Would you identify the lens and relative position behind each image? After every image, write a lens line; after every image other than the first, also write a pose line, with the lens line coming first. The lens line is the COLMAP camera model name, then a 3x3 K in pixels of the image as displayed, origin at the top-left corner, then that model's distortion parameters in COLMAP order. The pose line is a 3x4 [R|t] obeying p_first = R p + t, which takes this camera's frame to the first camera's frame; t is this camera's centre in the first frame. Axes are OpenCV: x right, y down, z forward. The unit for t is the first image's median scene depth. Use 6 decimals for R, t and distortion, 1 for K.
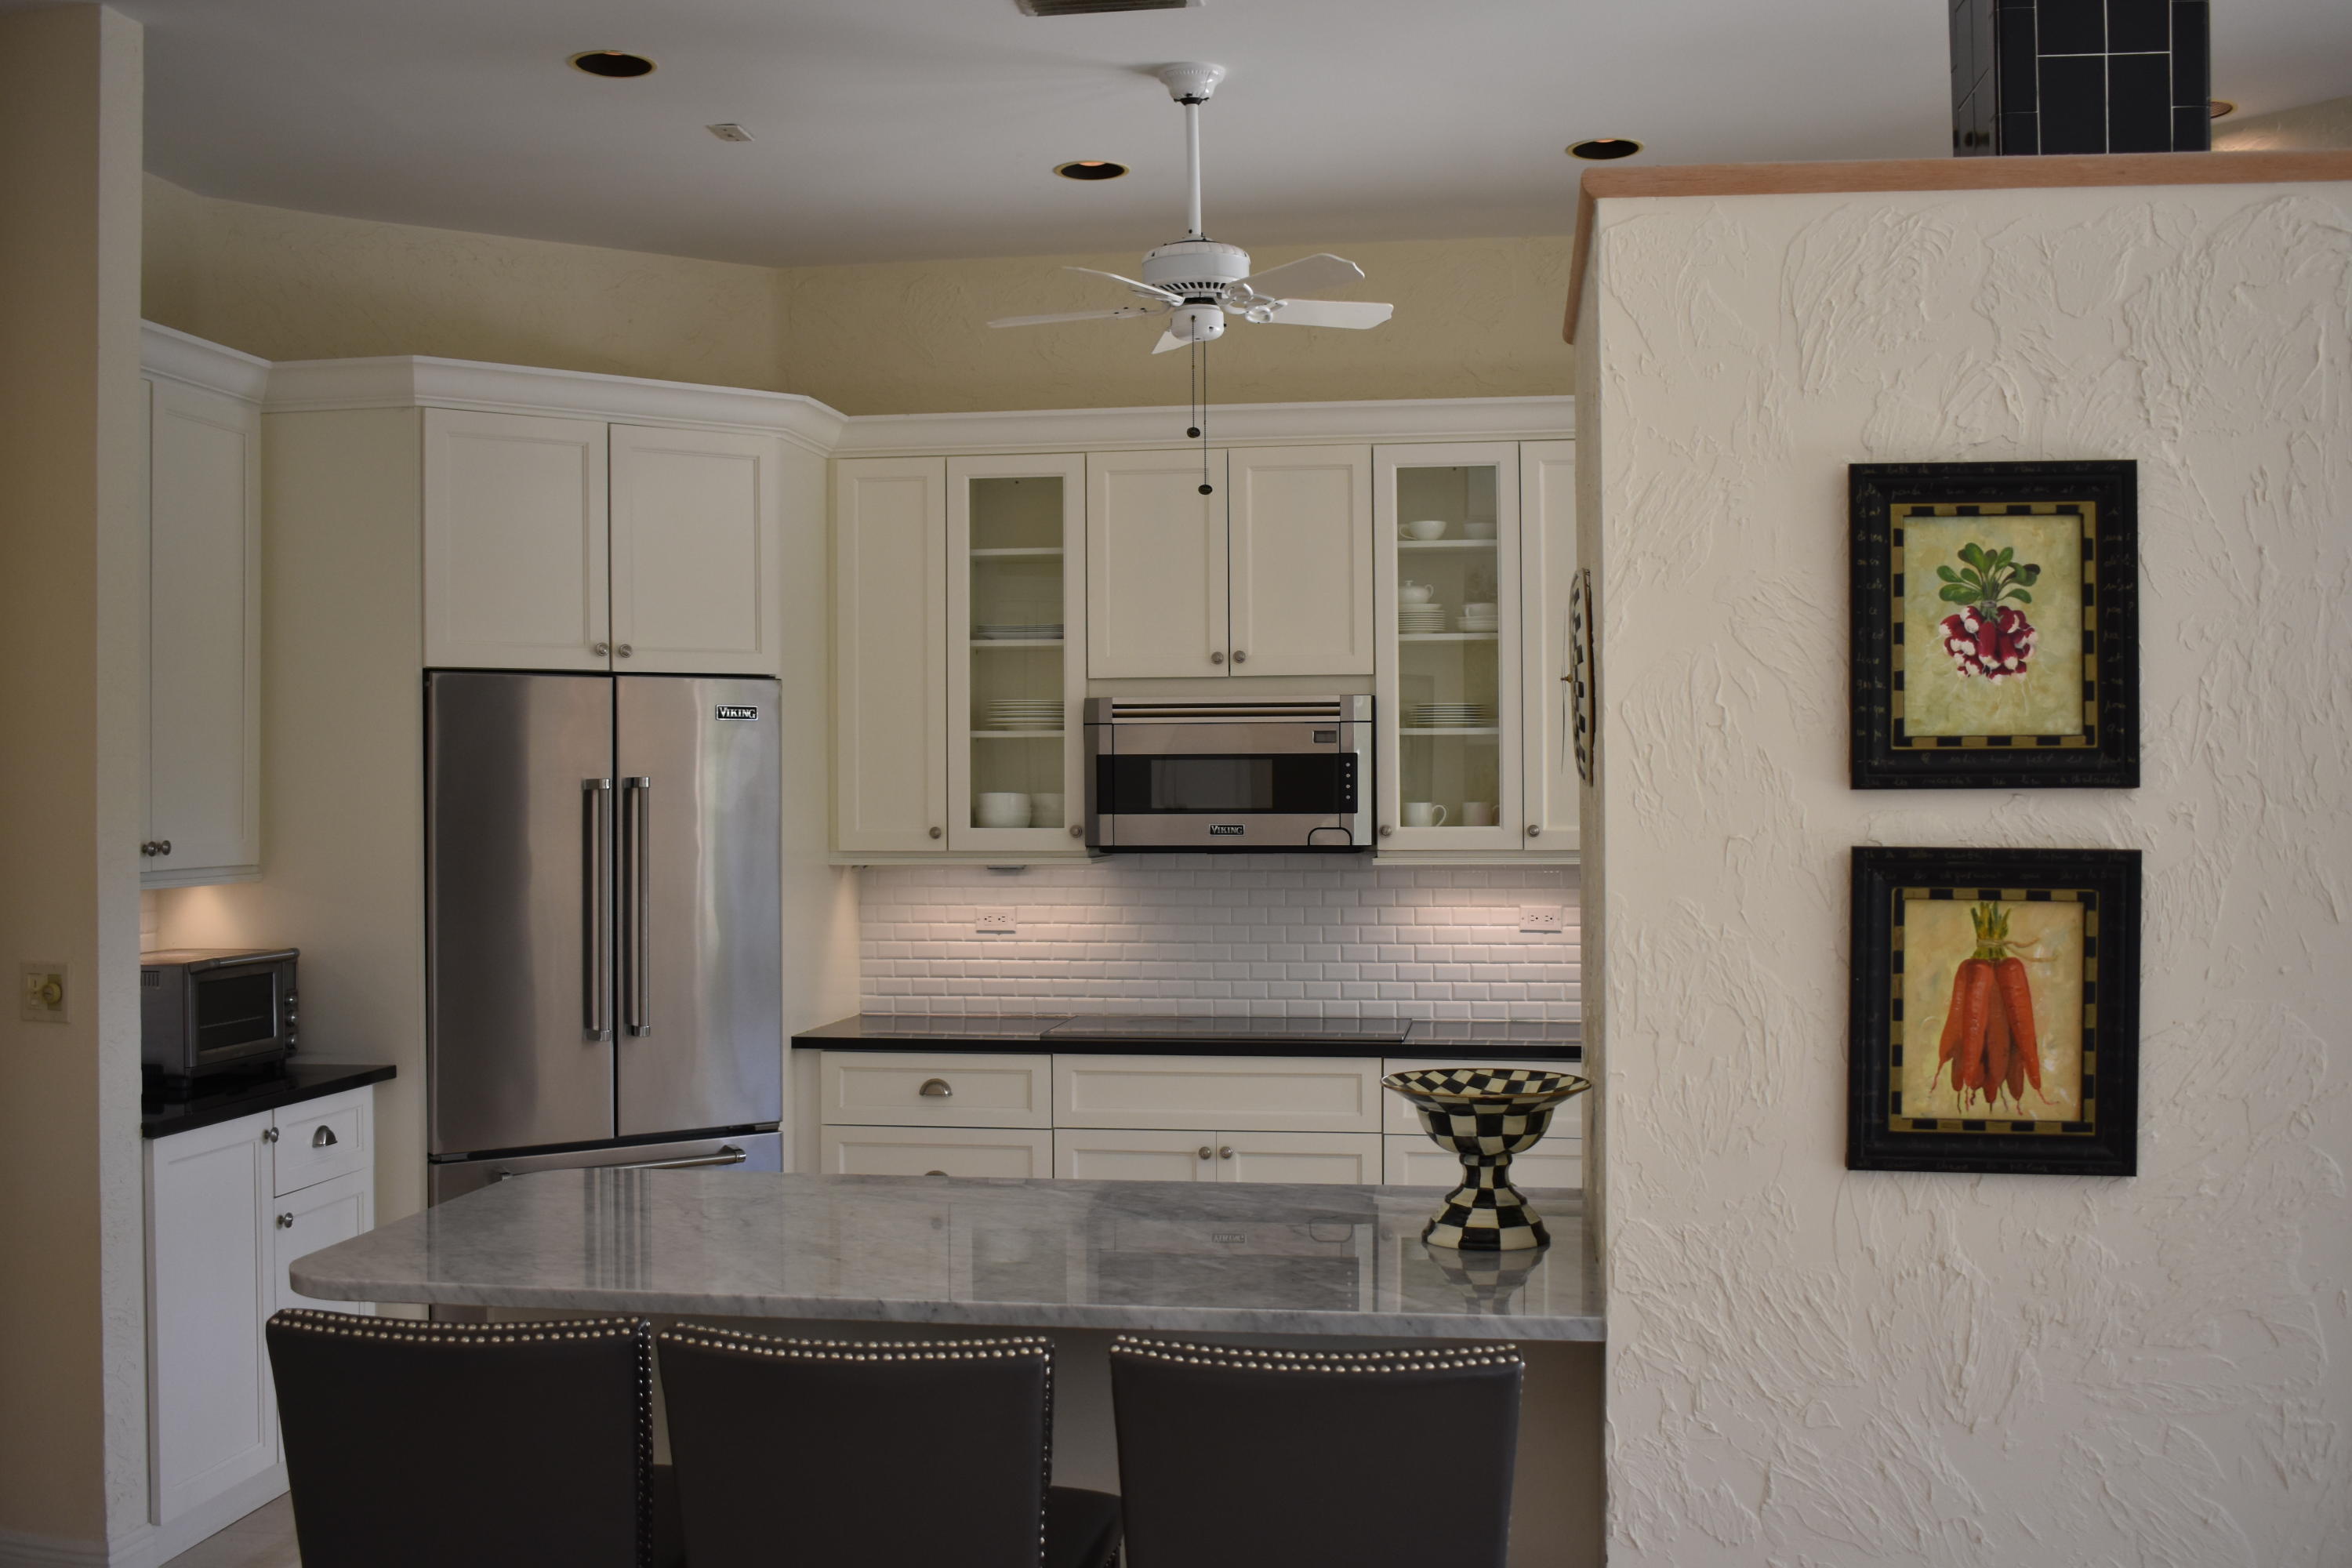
lens RADIAL K [[2372.2, 0, 1176.0], [0, 2372.2, 784.0], [0, 0, 1]] dist [-0.071725, -0.015269]
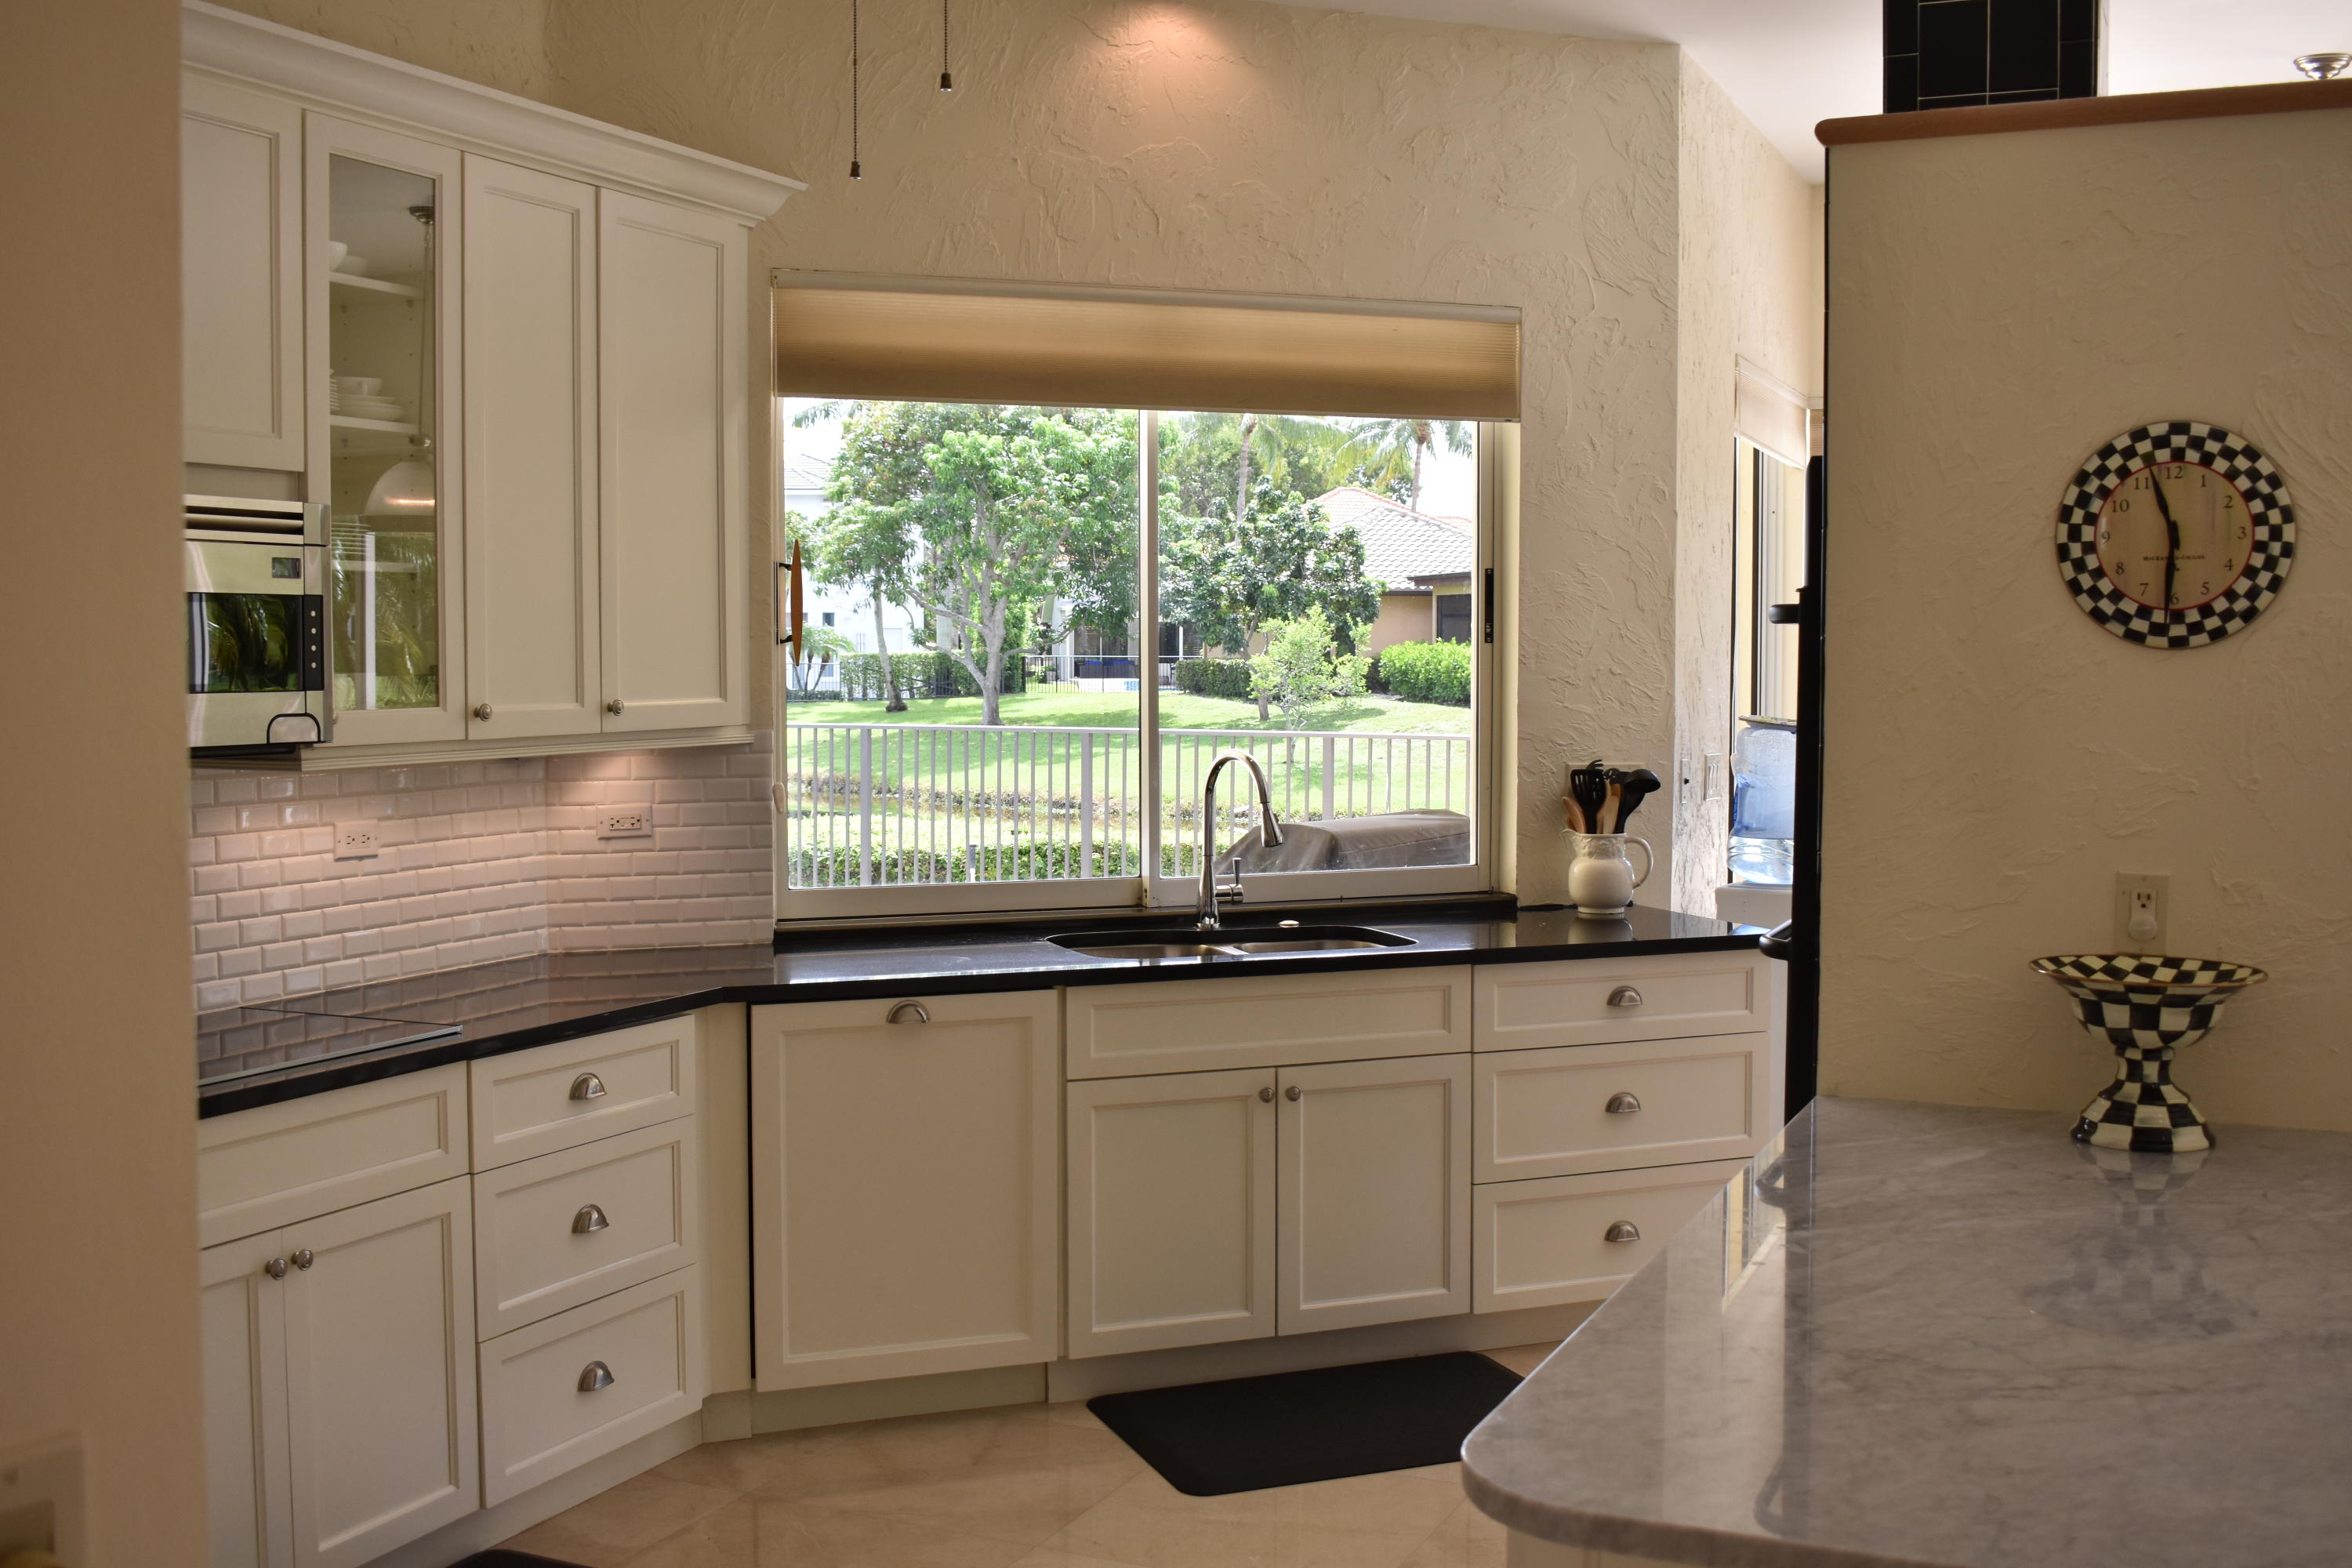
lens RADIAL K [[2372.2, 0, 1176.0], [0, 2372.2, 784.0], [0, 0, 1]] dist [-0.071725, -0.015269]
pose [[0.291393, -0.048999, 0.955348, -0.458233], [-0.001597, 0.998661, 0.051708, 0.004467], [-0.956602, -0.016593, 0.290925, 0.596565]]
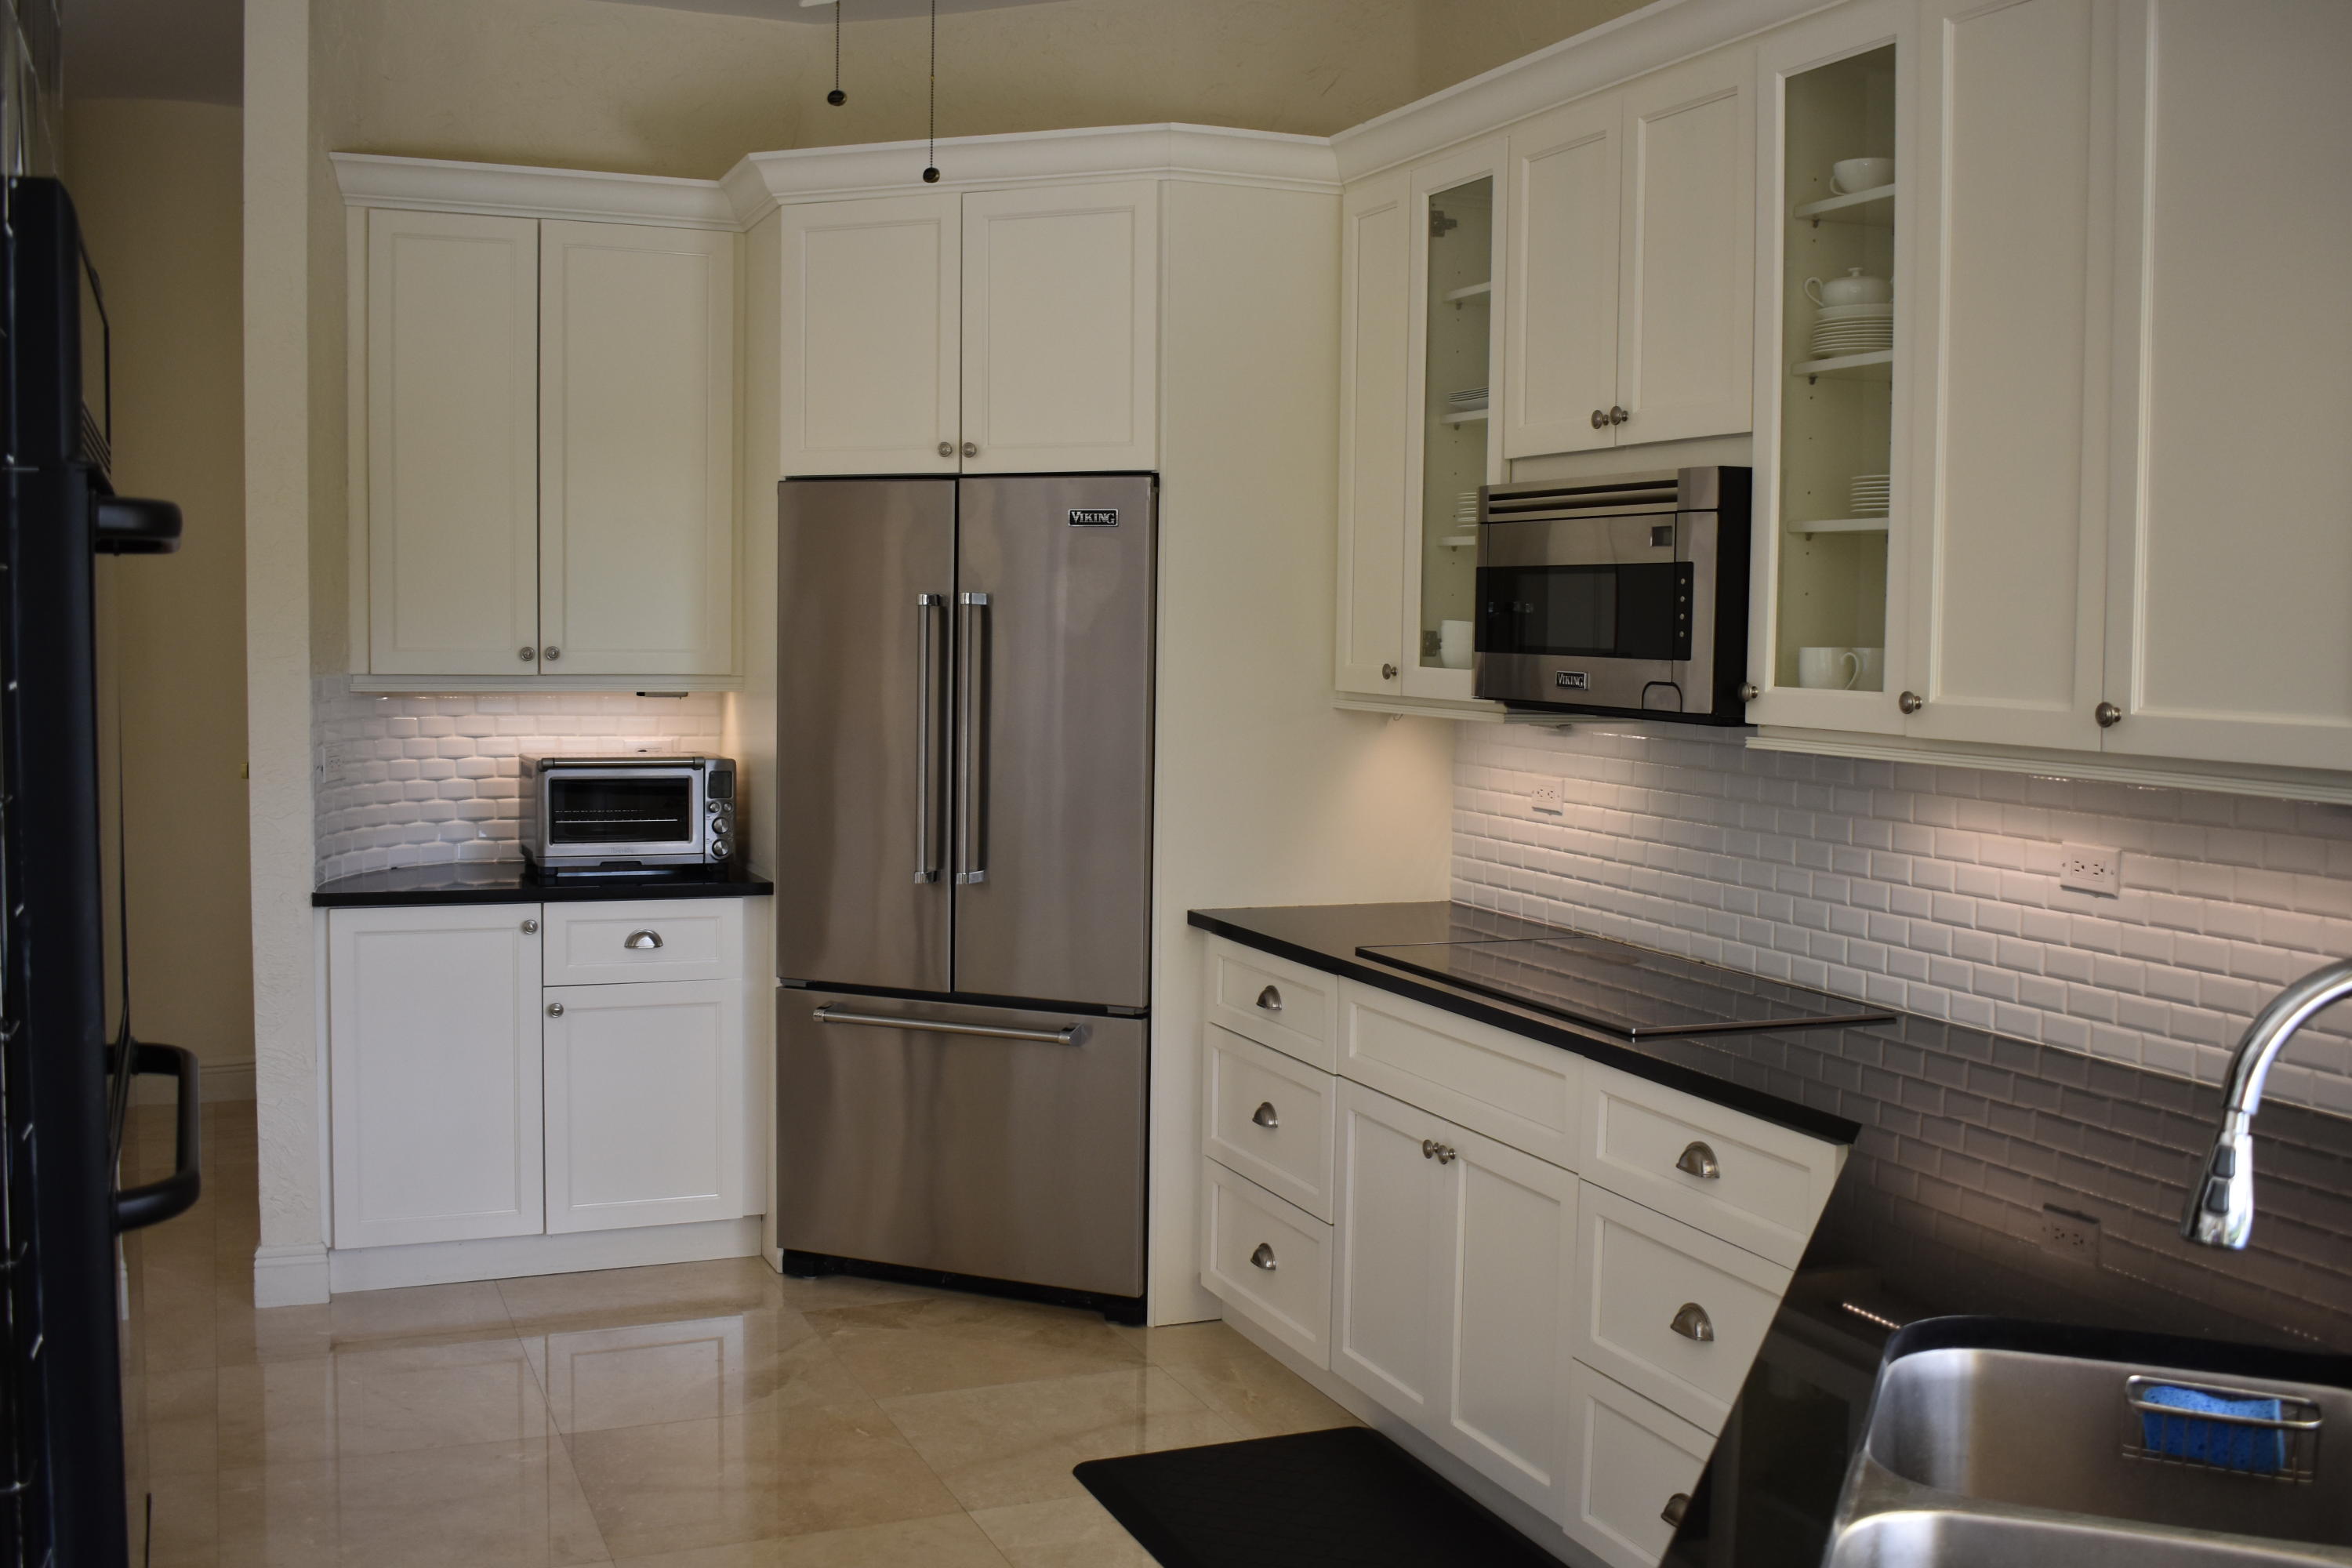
lens RADIAL K [[2352.1, 0, 1175.2], [0, 2352.1, 754.2], [0, 0, 1]] dist [-0.046303, -0.010608]
pose [[0.505032, 0.064033, -0.860722, 0.533182], [-0.015815, 0.997763, 0.064949, -0.000842], [0.862956, -0.019189, 0.504915, 0.576447]]
